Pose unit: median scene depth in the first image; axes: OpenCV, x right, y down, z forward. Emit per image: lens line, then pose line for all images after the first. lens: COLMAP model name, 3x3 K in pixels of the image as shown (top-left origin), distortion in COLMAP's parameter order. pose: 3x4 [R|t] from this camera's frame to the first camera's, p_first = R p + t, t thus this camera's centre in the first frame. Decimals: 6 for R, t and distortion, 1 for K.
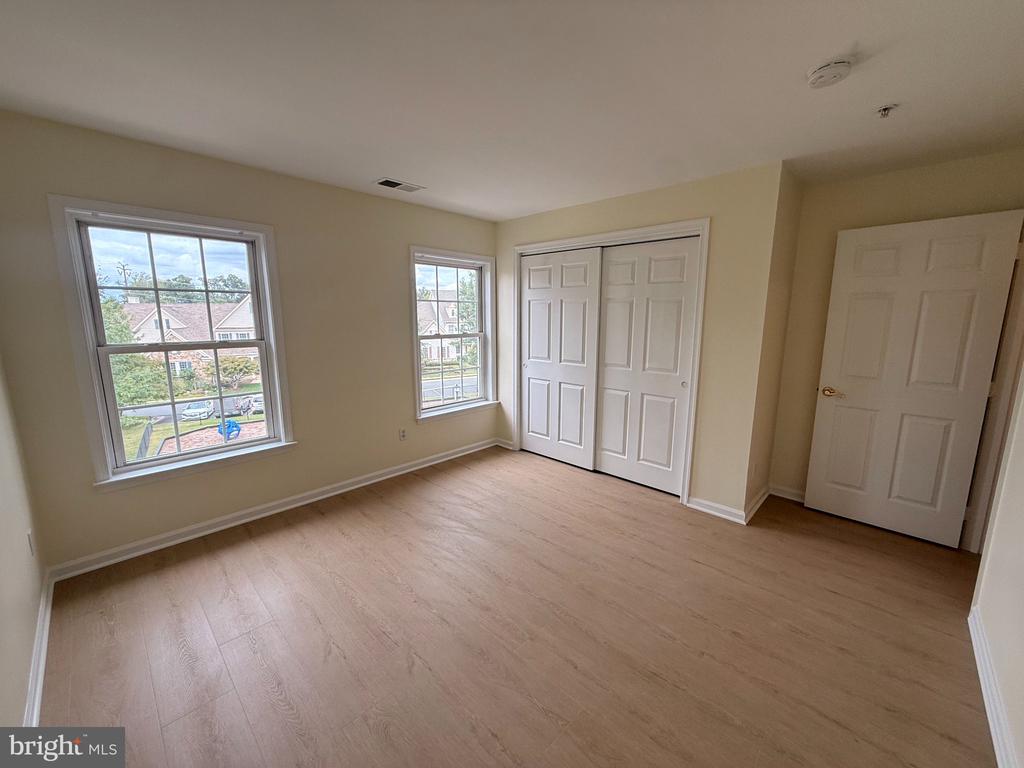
lens RADIAL K [[408.8, 0, 510.7], [0, 408.8, 383.6], [0, 0, 1]] dist [-0.000696, -0.000036]
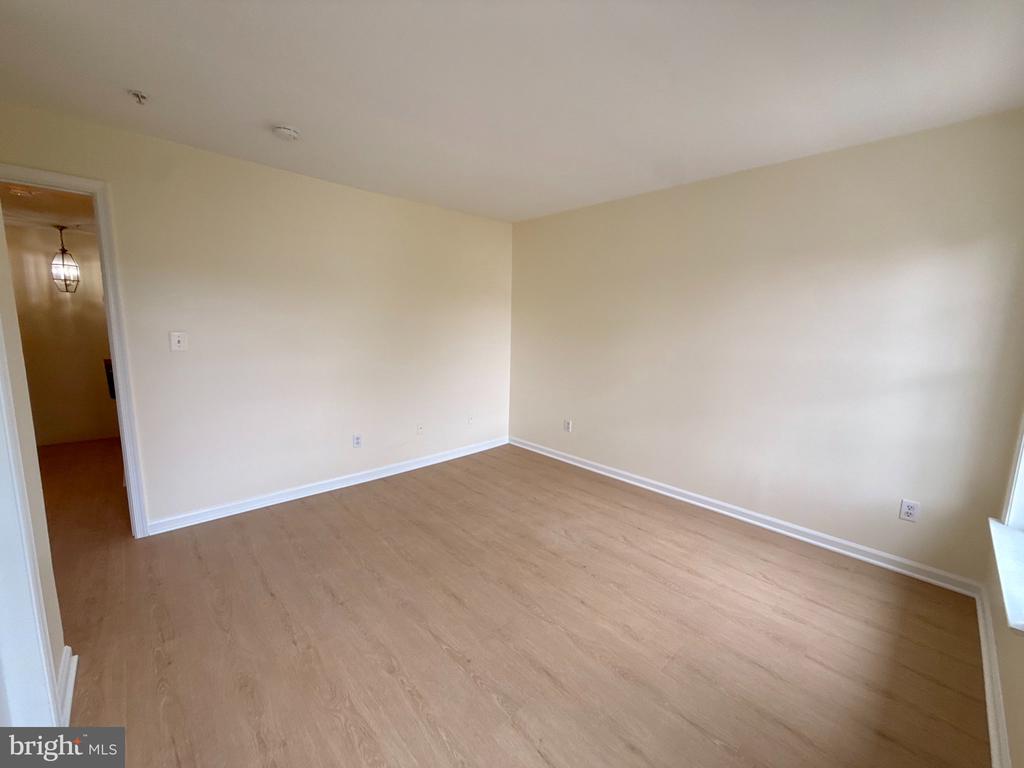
lens RADIAL K [[408.8, 0, 510.7], [0, 408.8, 383.6], [0, 0, 1]] dist [-0.000696, -0.000036]
pose [[-0.998267, -0.027561, 0.051998, -0.061883], [-0.010664, 0.953646, 0.300742, -0.229903], [-0.057877, 0.299666, -0.952287, 1.582868]]
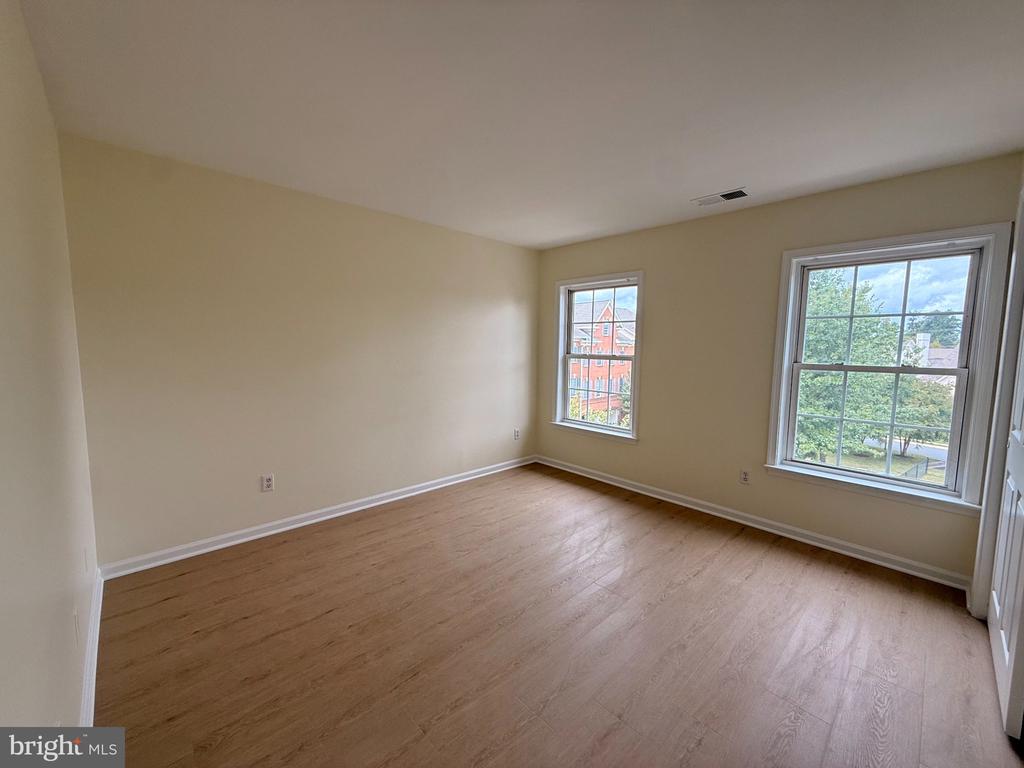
lens RADIAL K [[408.8, 0, 510.7], [0, 408.8, 383.6], [0, 0, 1]] dist [-0.000696, -0.000036]
pose [[-0.048664, 0.097413, -0.994054, 0.850377], [-0.173320, 0.979311, 0.104453, -0.099822], [0.983663, 0.177372, -0.030774, 0.751814]]
